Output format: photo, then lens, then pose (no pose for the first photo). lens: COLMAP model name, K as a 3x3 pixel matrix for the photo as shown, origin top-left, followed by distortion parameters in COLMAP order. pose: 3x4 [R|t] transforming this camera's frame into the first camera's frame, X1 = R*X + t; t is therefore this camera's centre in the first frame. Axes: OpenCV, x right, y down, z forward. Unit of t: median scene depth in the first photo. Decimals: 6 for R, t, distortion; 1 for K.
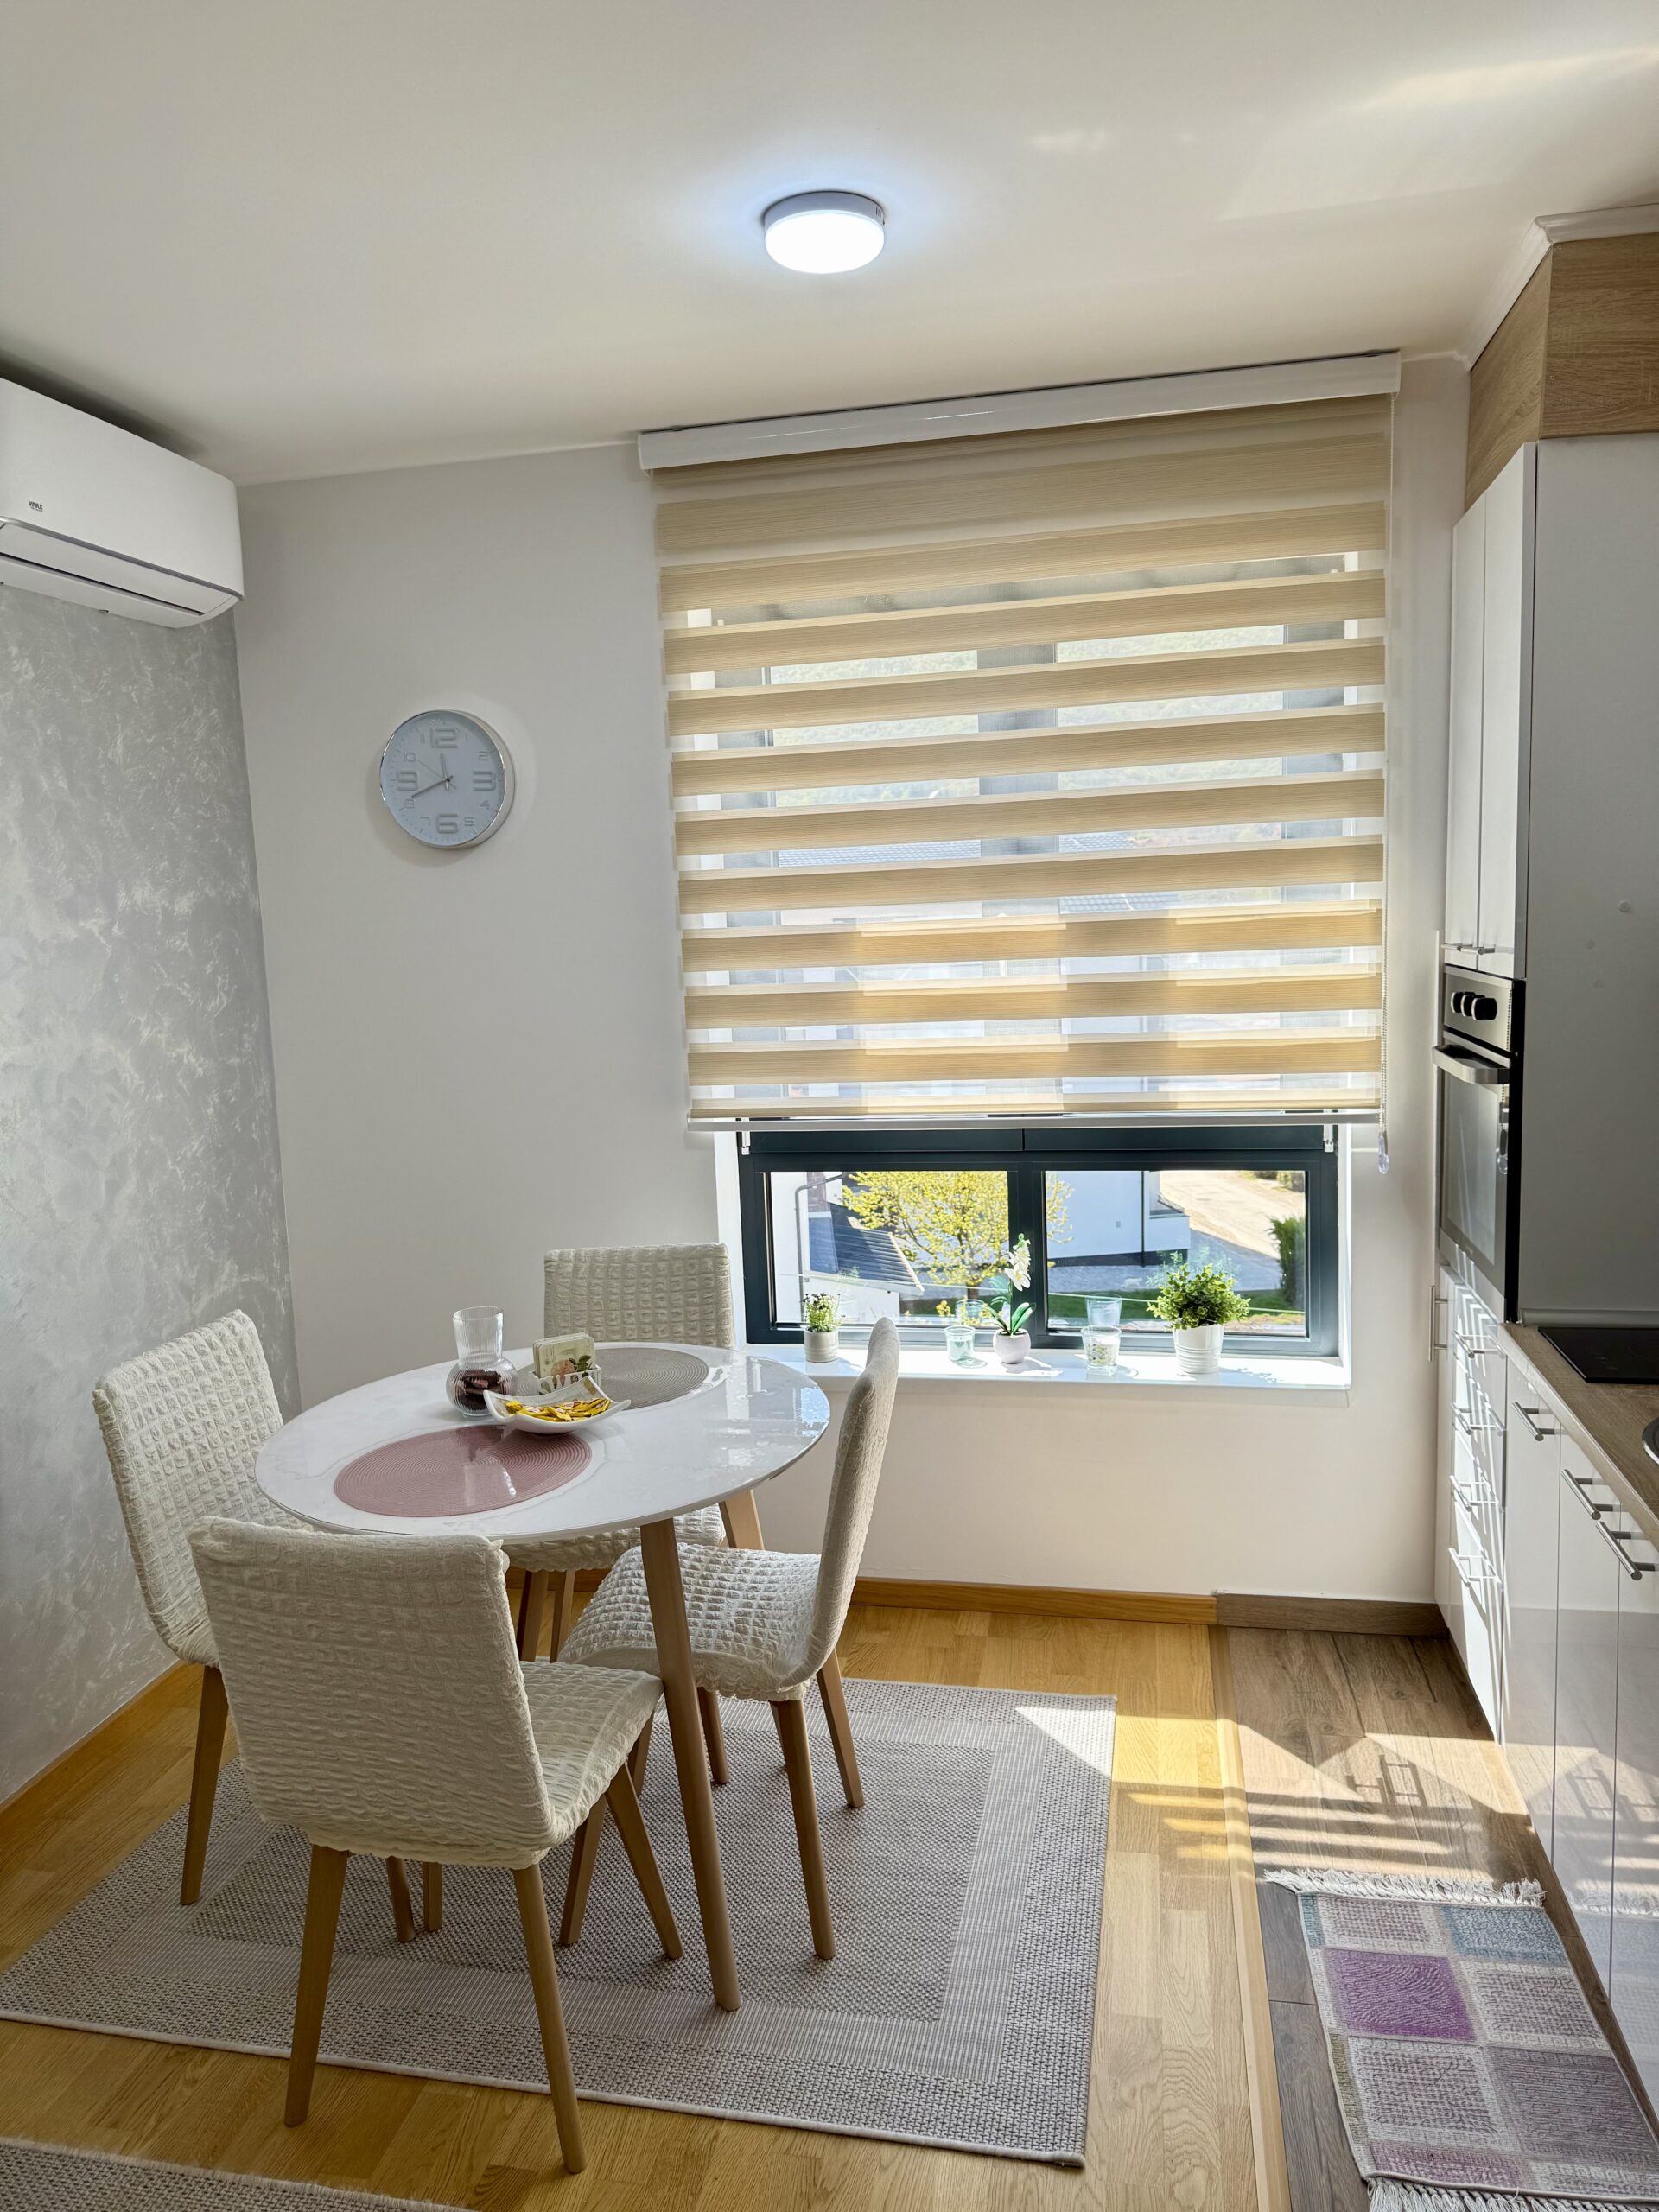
lens RADIAL K [[1556.1, 0, 829.5], [0, 1556.1, 1106.0], [0, 0, 1]] dist [0.079047, -0.102947]
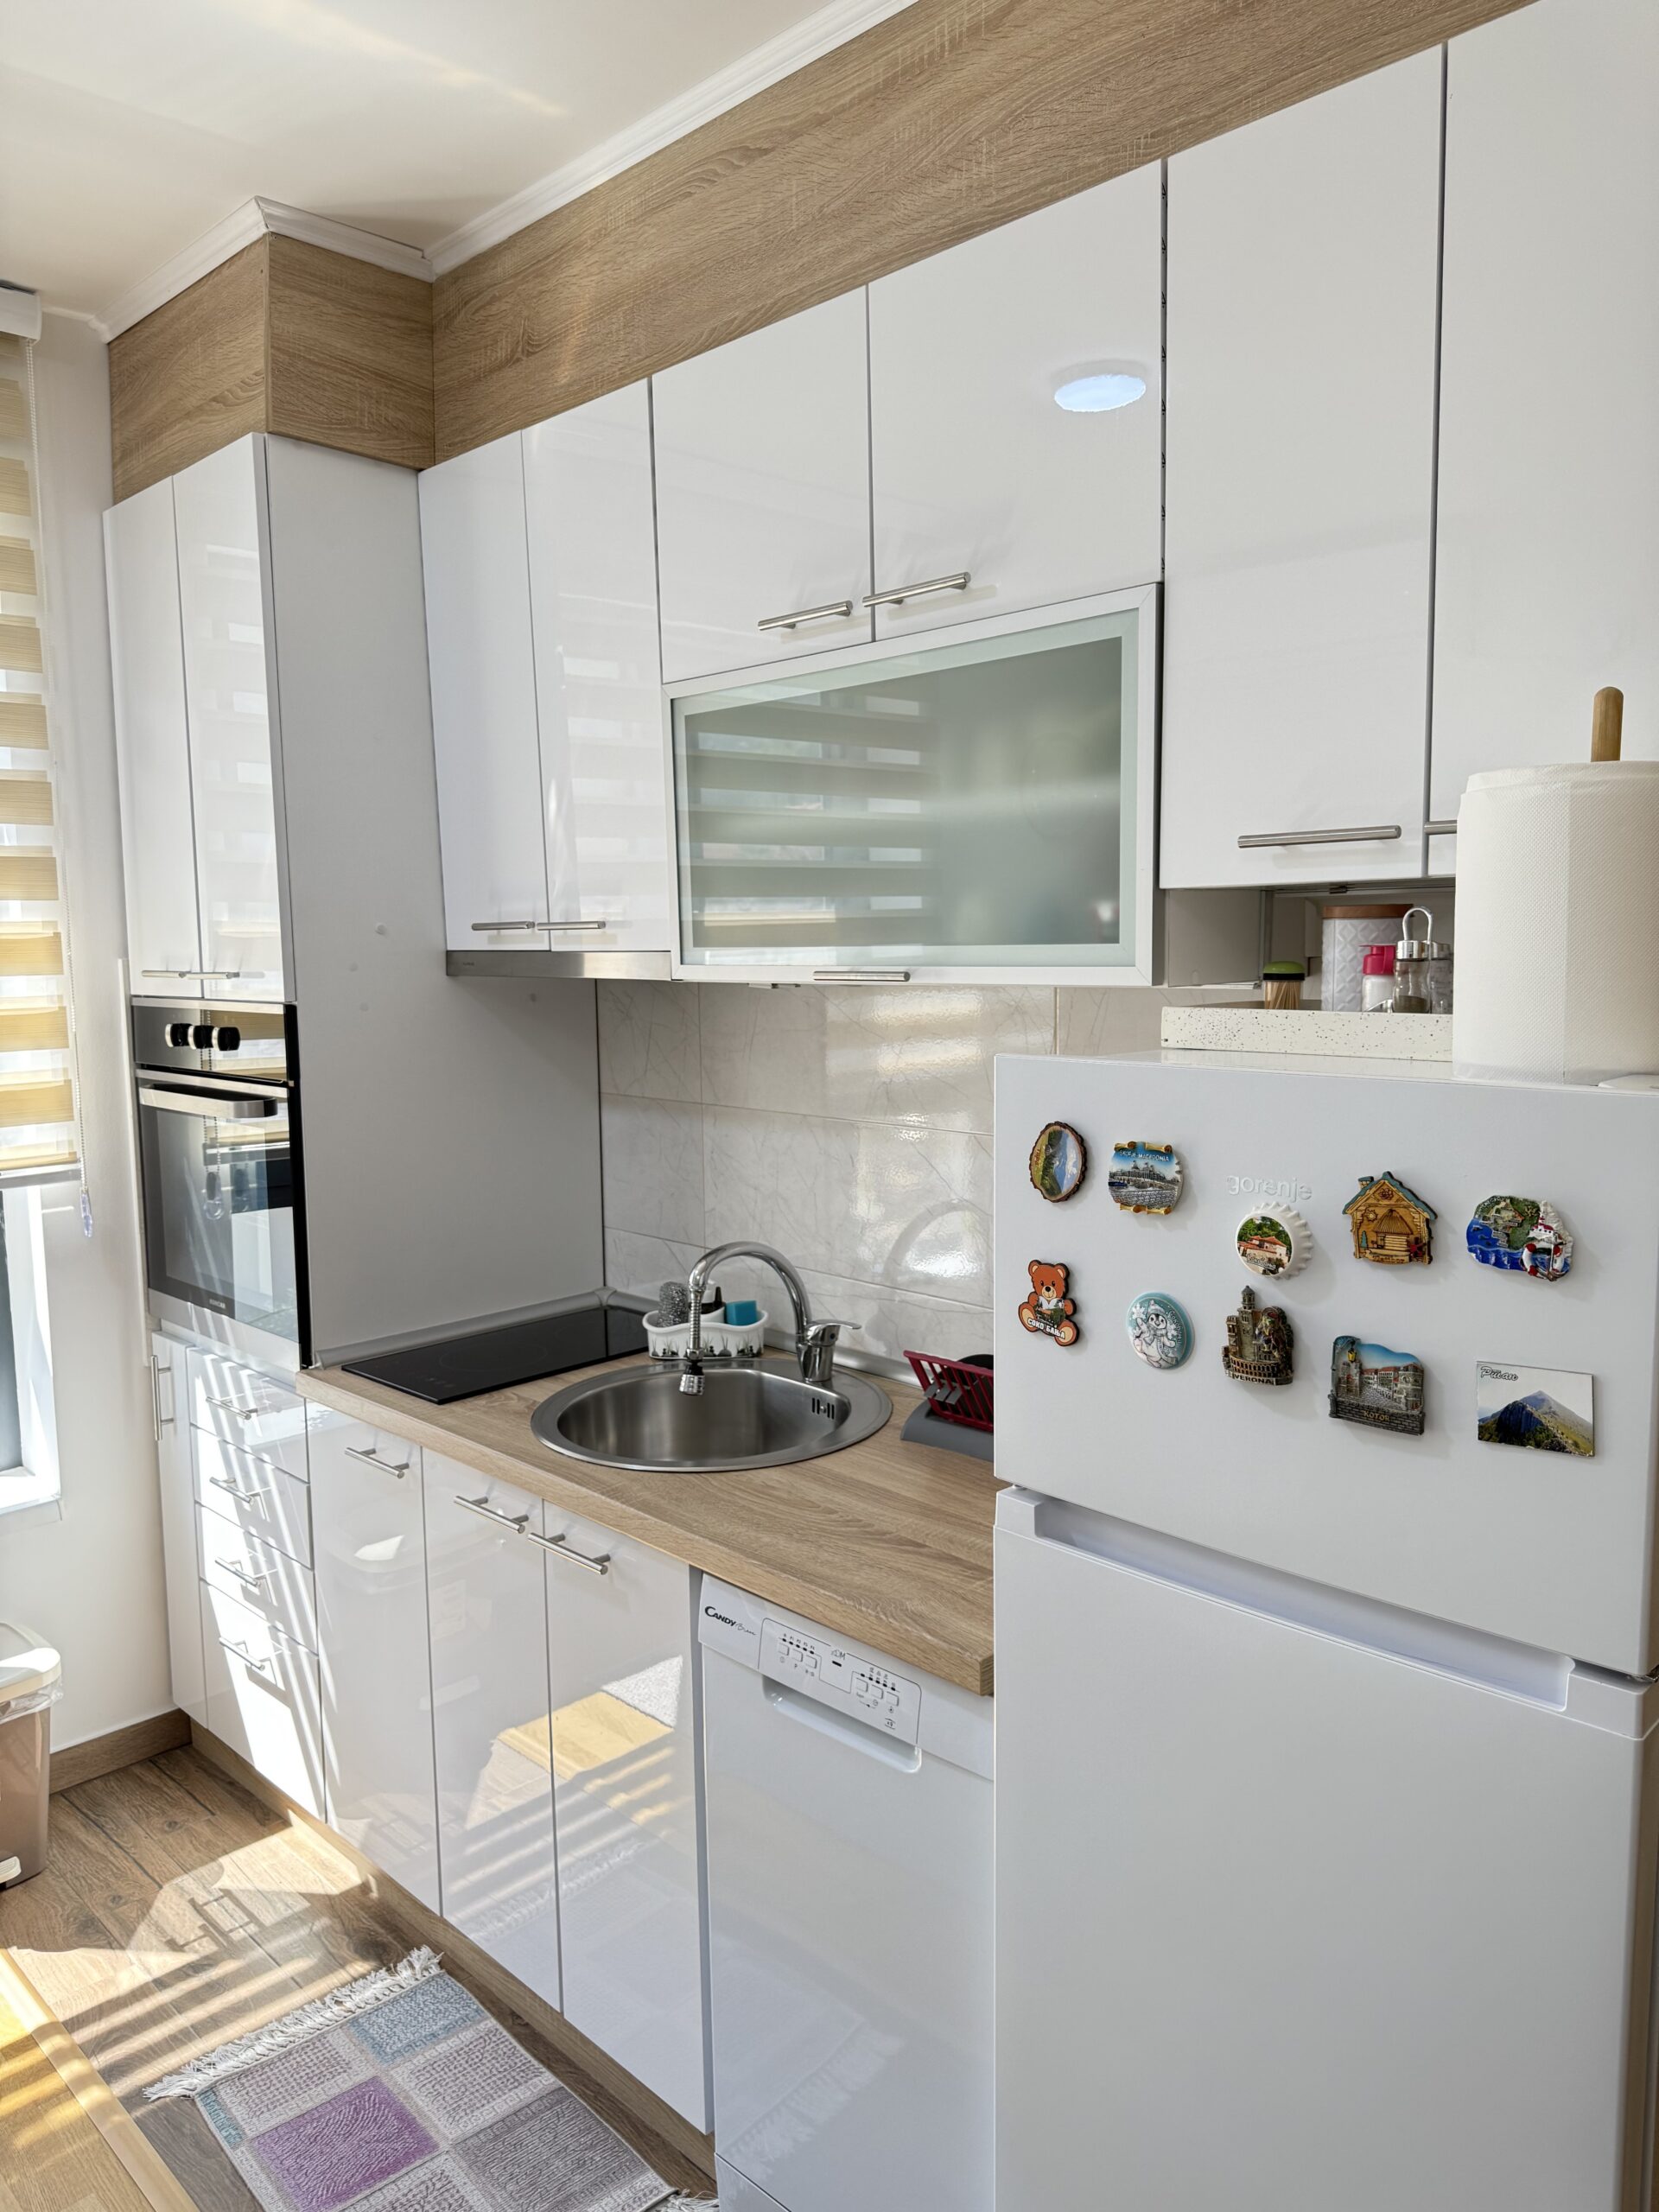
lens RADIAL K [[1544.7, 0, 836.8], [0, 1544.7, 1102.1], [0, 0, 1]] dist [0.062627, -0.091637]
pose [[0.554806, -0.063151, 0.829580, -0.130725], [0.100809, 0.994871, 0.008315, 0.003210], [-0.825850, 0.079016, 0.558327, 0.181453]]
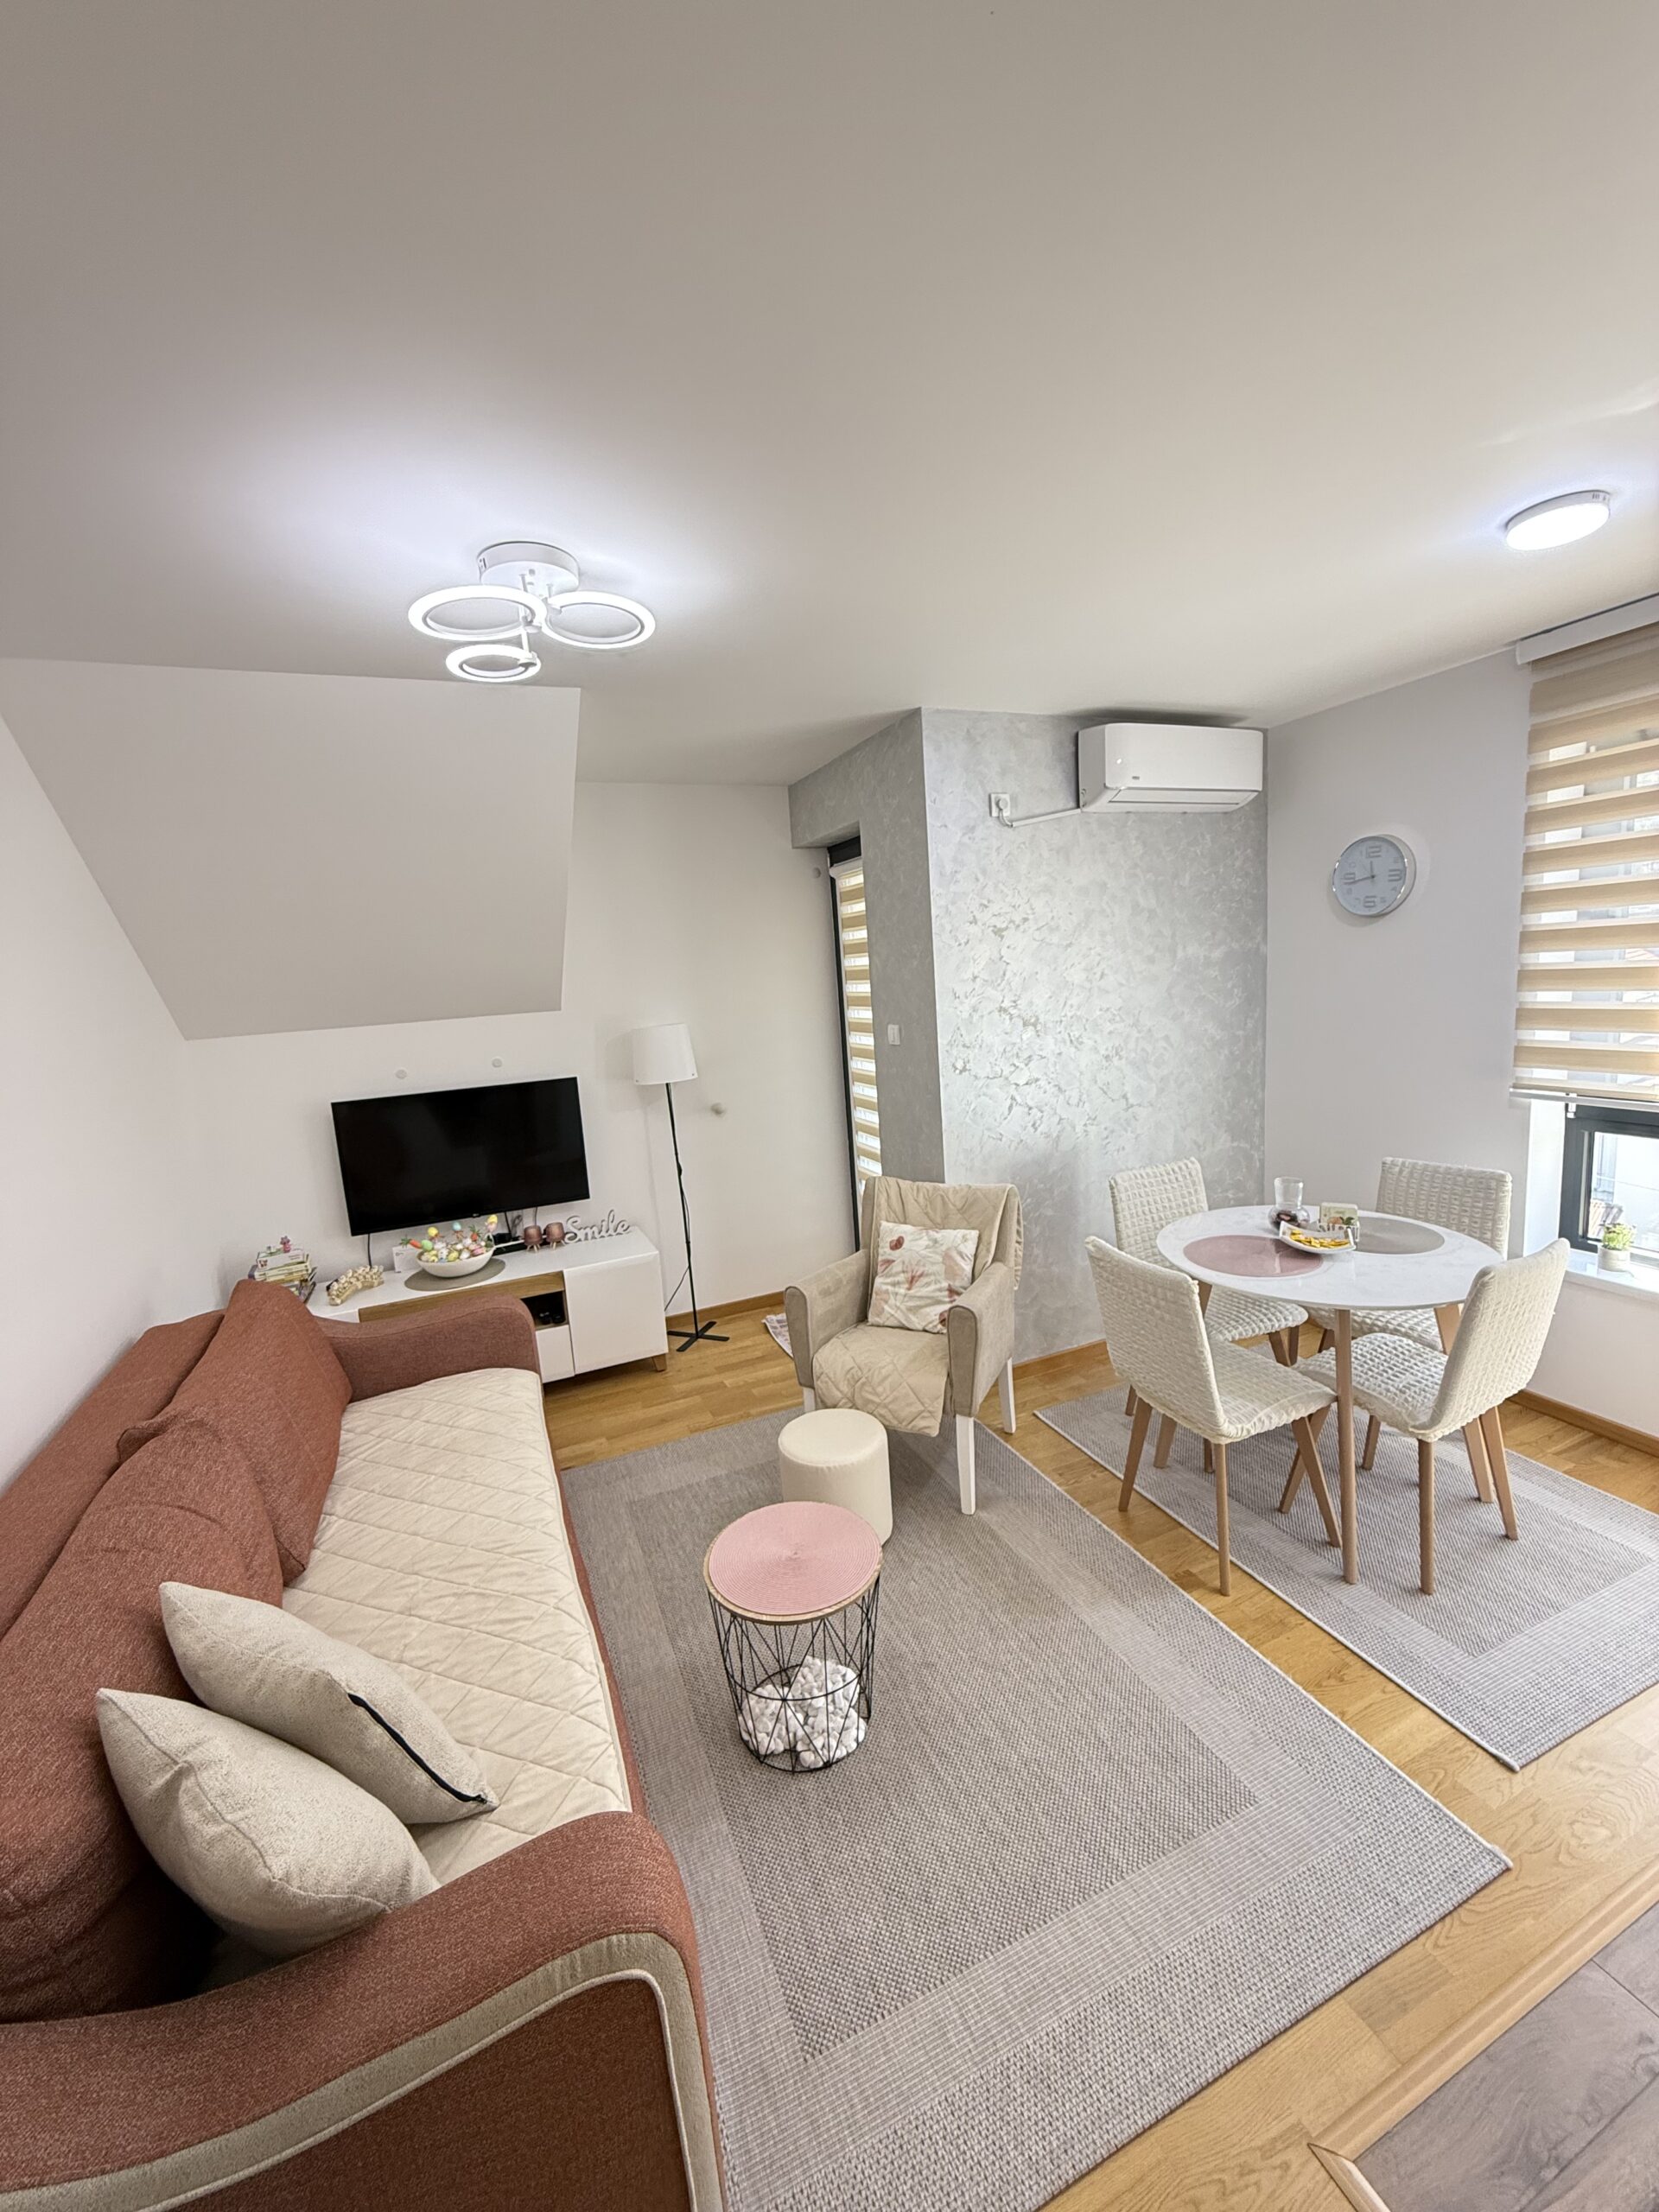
lens RADIAL K [[884.1, 0, 834.4], [0, 884.1, 1100.4], [0, 0, 1]] dist [-0.000509, 0.000617]
pose [[0.574103, 0.124160, -0.809315, 0.263997], [-0.062956, 0.992204, 0.107558, -0.036635], [0.816359, -0.010798, 0.577443, -0.047396]]
